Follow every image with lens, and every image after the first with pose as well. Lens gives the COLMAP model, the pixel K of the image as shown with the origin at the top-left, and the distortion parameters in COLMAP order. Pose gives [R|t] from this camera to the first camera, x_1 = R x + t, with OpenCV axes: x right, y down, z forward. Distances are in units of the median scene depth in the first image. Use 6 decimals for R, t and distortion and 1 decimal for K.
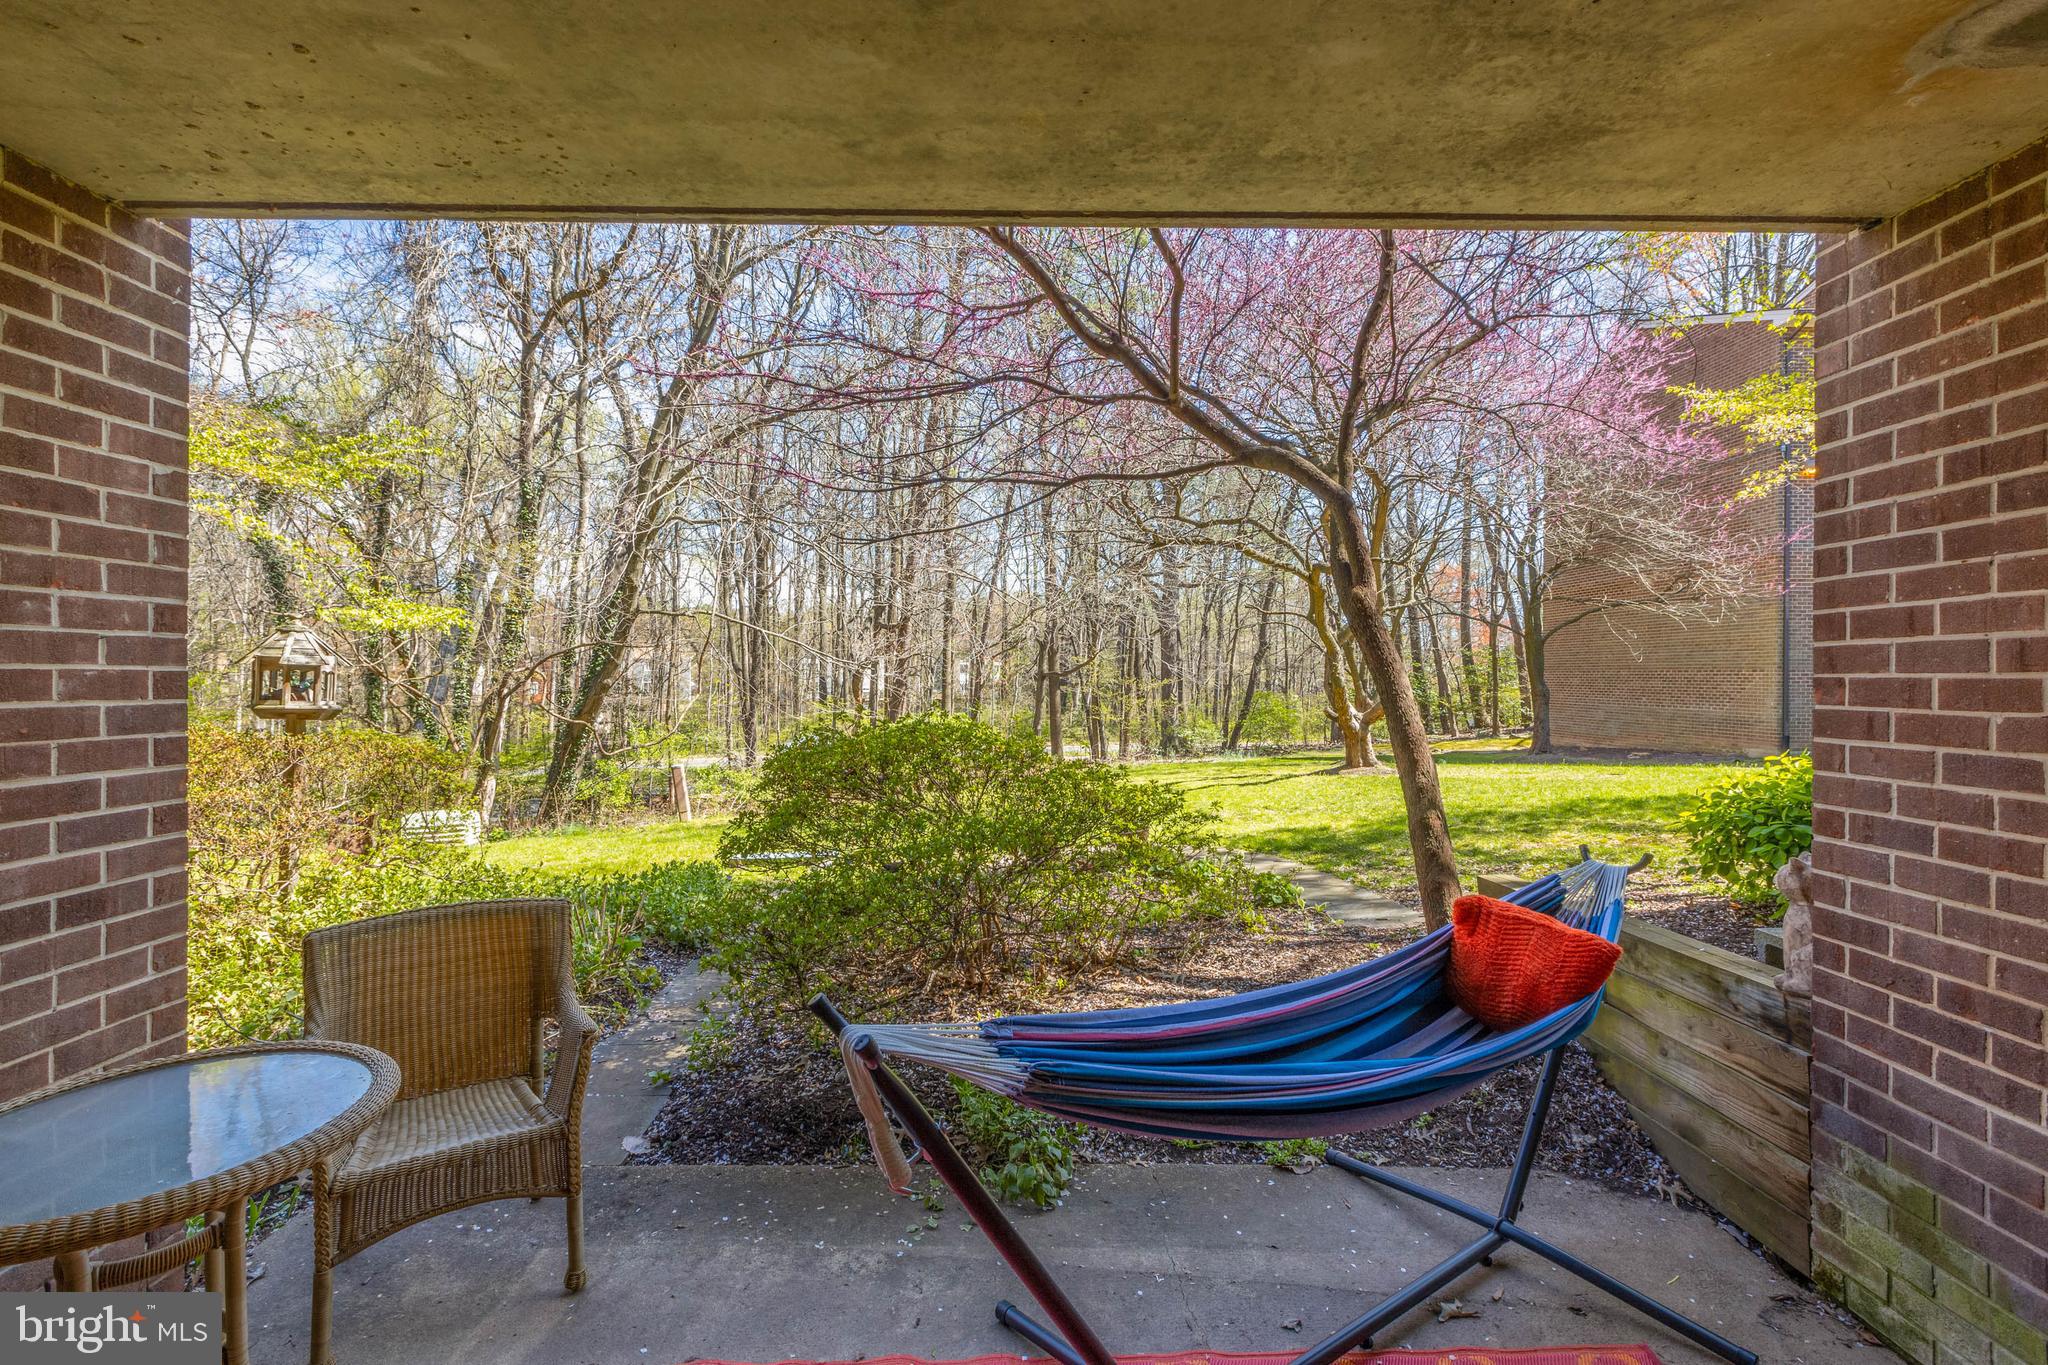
lens RADIAL K [[912.7, 0, 1025.6], [0, 912.7, 681.0], [0, 0, 1]] dist [0.001958, 0.000320]
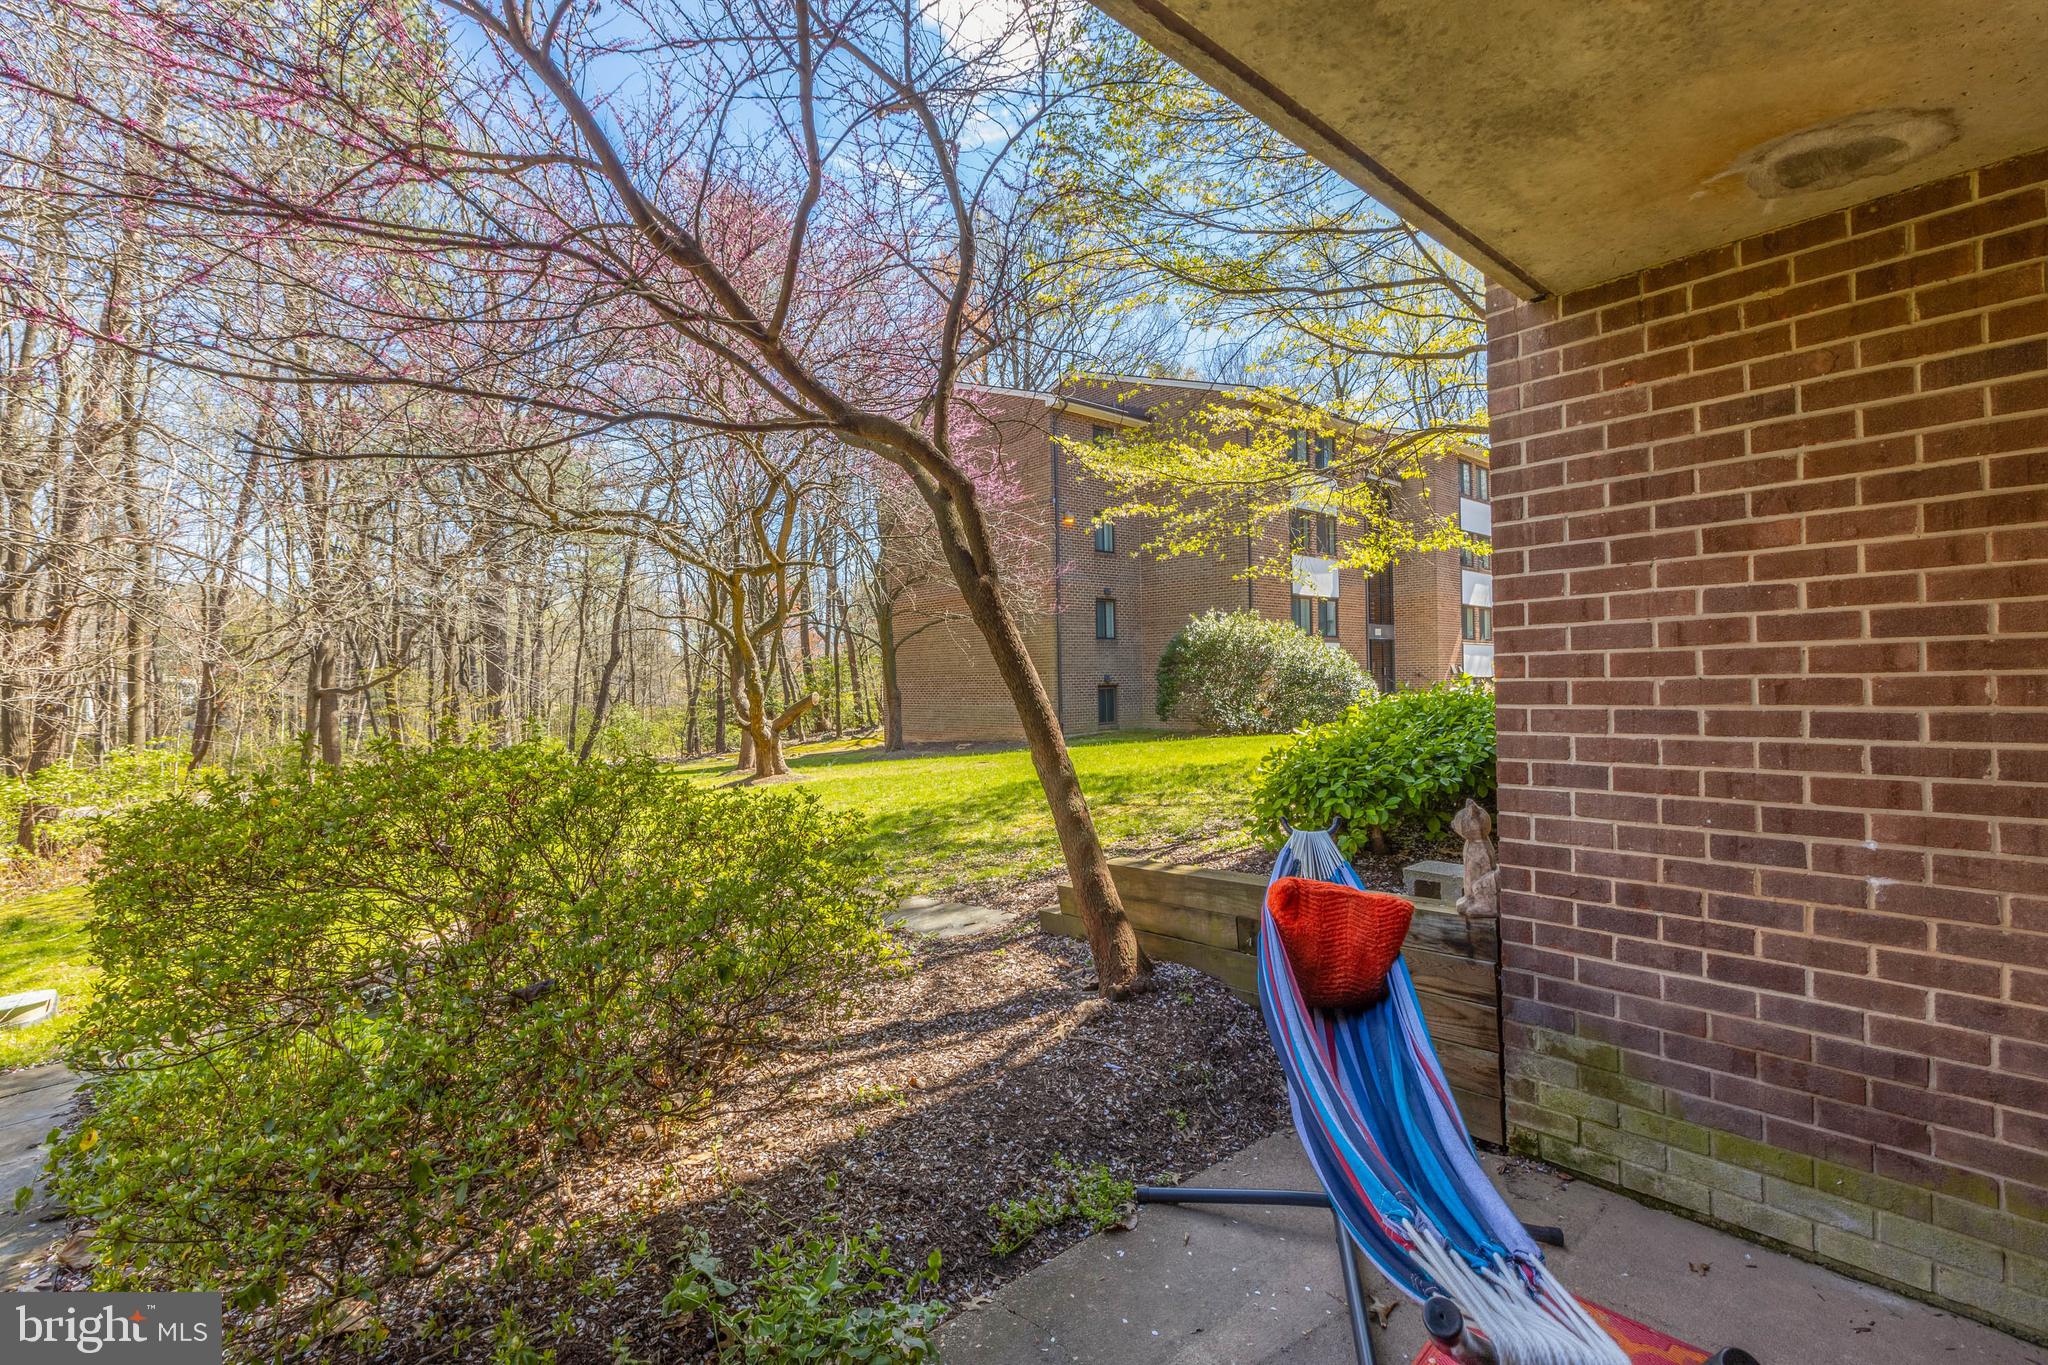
lens RADIAL K [[912.7, 0, 1028.4], [0, 912.7, 680.4], [0, 0, 1]] dist [0.001958, 0.000320]
pose [[0.754550, -0.016826, 0.656027, -0.461061], [0.025357, 0.999672, -0.003525, 0.018474], [-0.655753, 0.019295, 0.754729, 0.528263]]
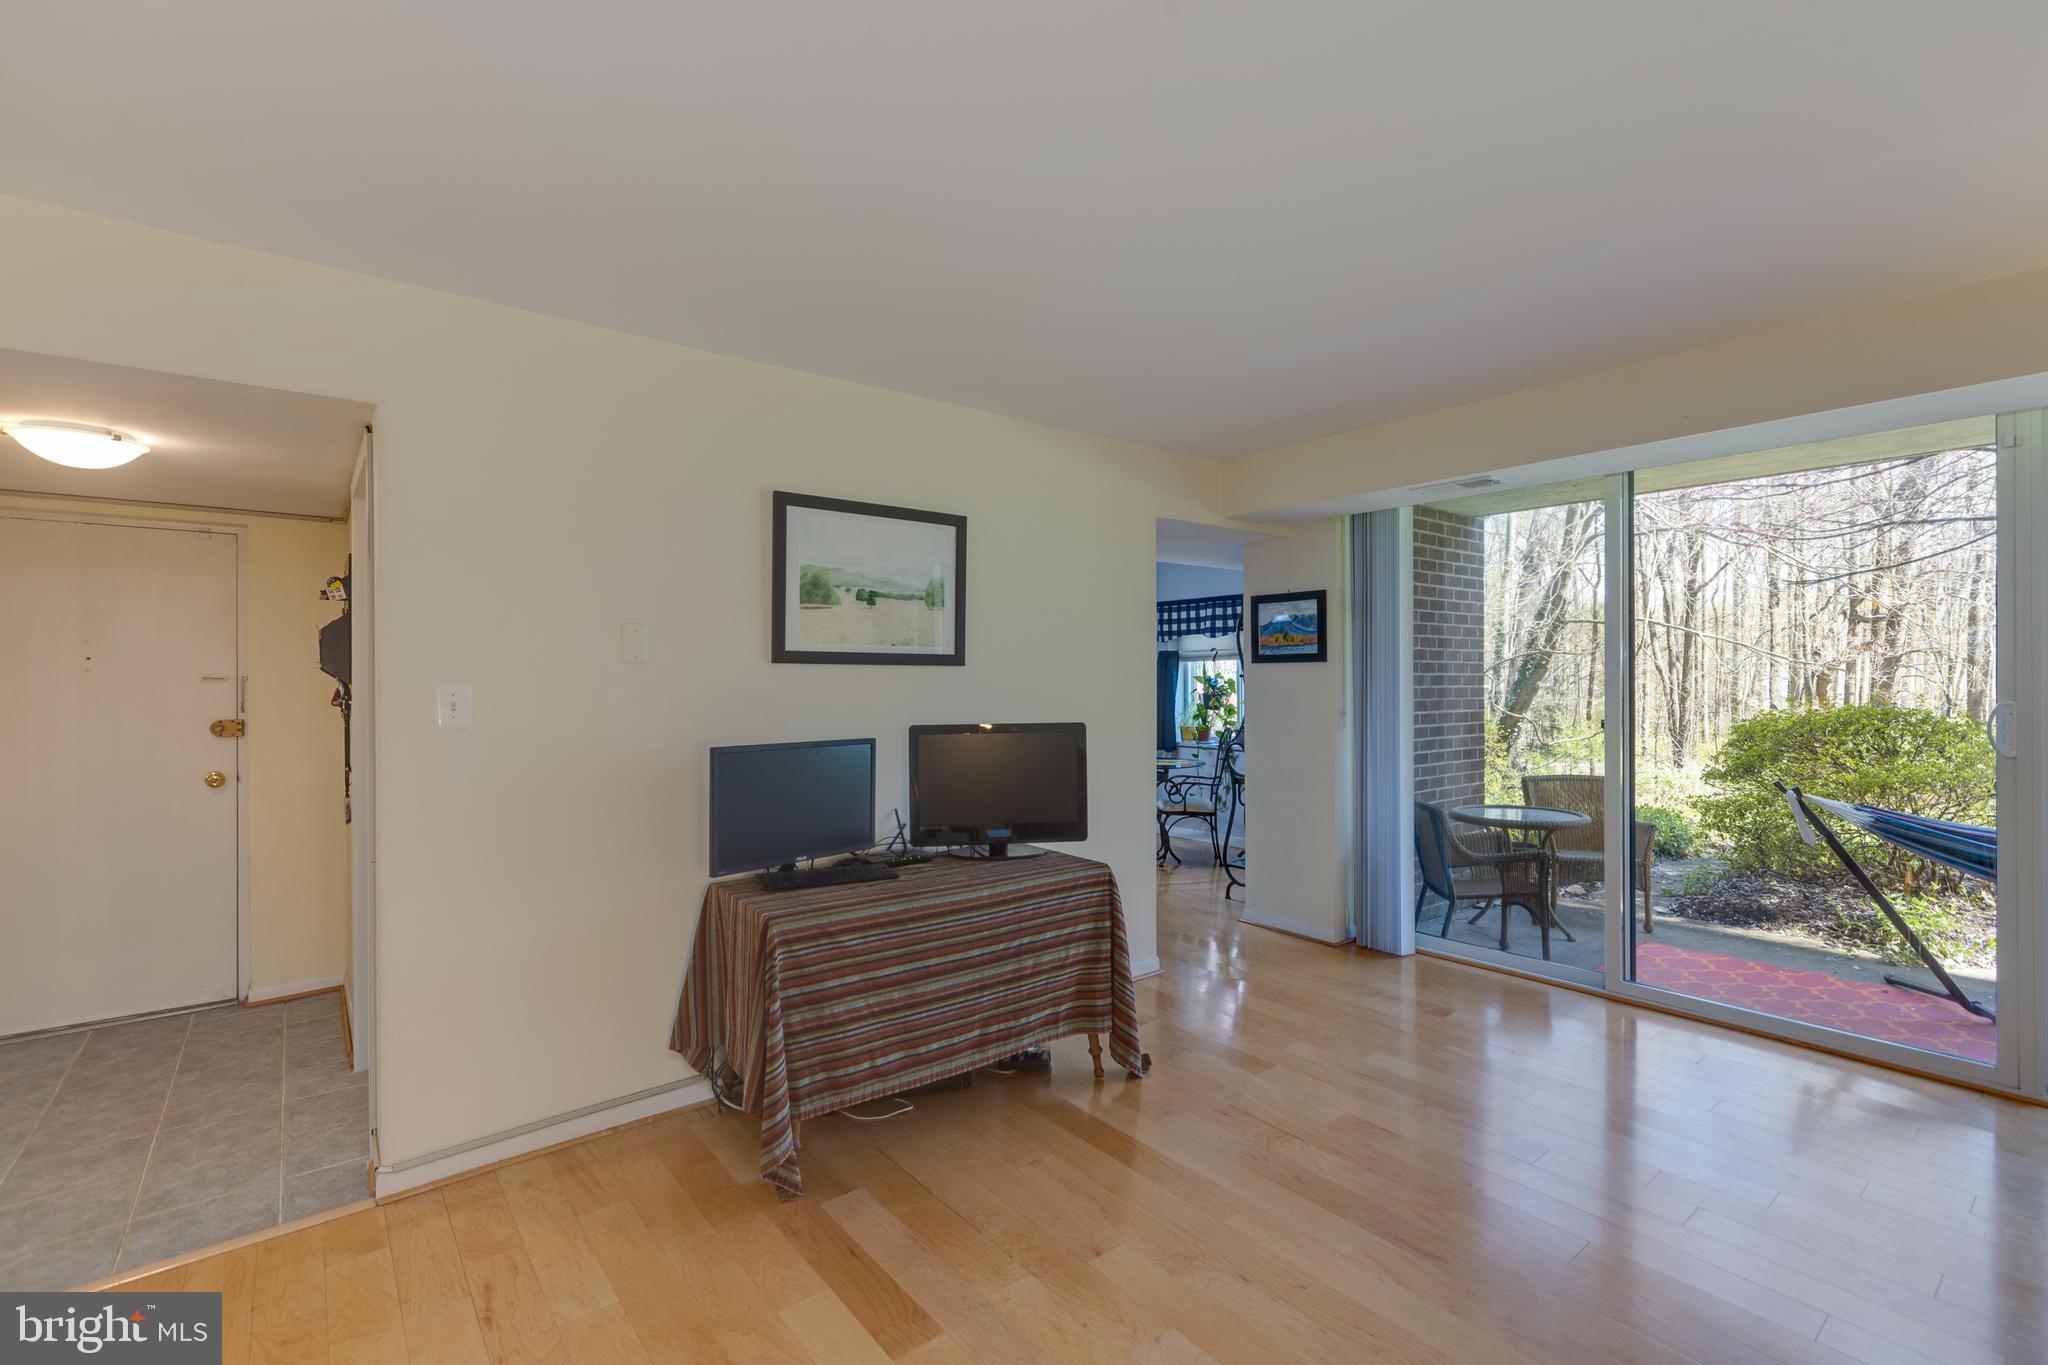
lens RADIAL K [[912.7, 0, 1024.1], [0, 912.7, 676.7], [0, 0, 1]] dist [0.001958, 0.000320]
pose [[0.617172, -0.008844, -0.786778, 0.416414], [0.001331, 0.999947, -0.010196, 0.020080], [0.786827, 0.005245, 0.617152, -1.906767]]
